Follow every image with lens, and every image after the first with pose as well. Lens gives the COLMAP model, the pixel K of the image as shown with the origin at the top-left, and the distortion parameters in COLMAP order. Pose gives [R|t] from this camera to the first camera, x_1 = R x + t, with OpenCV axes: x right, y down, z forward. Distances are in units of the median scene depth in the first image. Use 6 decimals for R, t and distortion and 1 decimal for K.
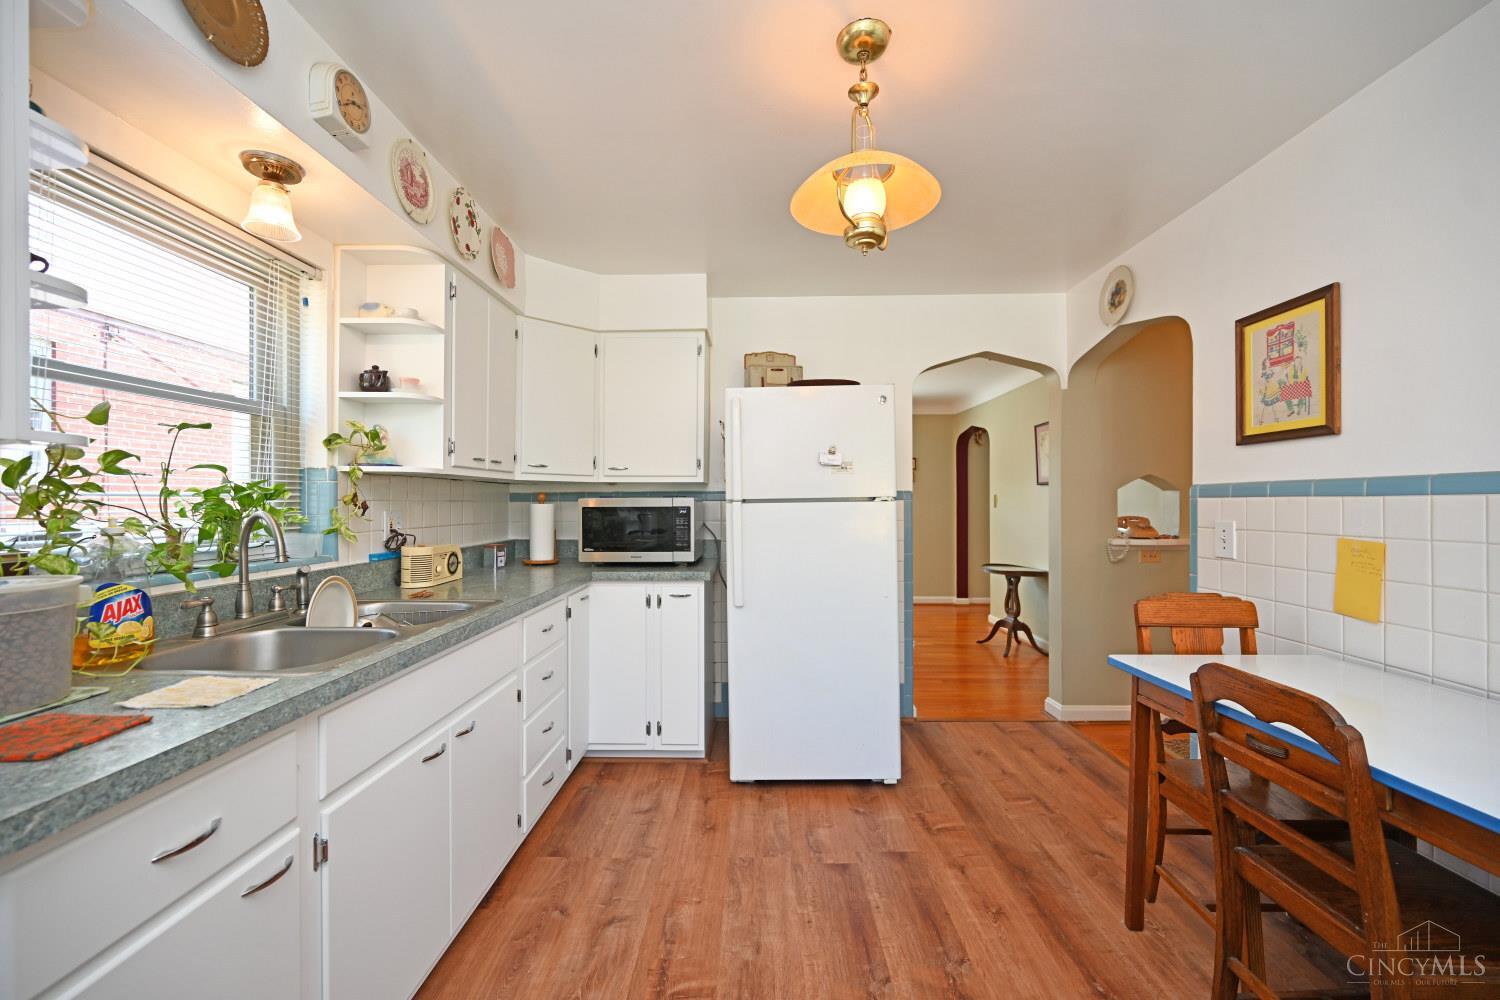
lens RADIAL K [[594.1, 0, 752.8], [0, 594.1, 501.1], [0, 0, 1]] dist [-0.000063, 0.000025]
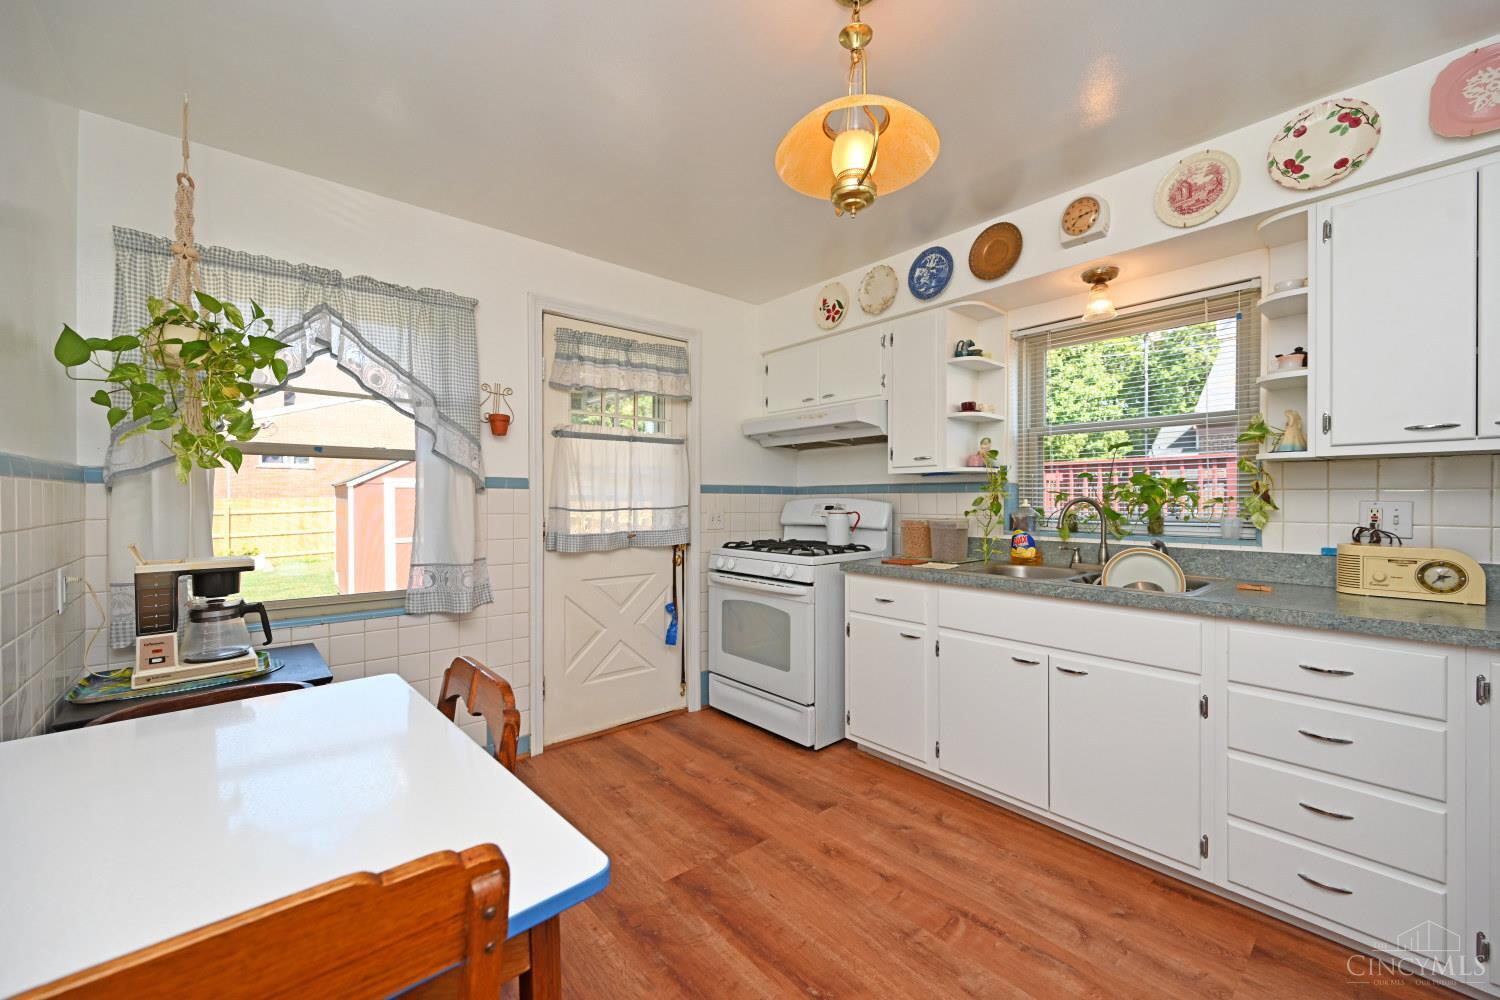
lens RADIAL K [[594.1, 0, 750.3], [0, 594.1, 499.2], [0, 0, 1]] dist [-0.000063, 0.000025]
pose [[-0.744581, 0.004323, -0.667518, 0.863034], [0.004195, 0.999990, 0.001796, 0.009697], [0.667519, -0.001463, -0.744592, 1.472662]]
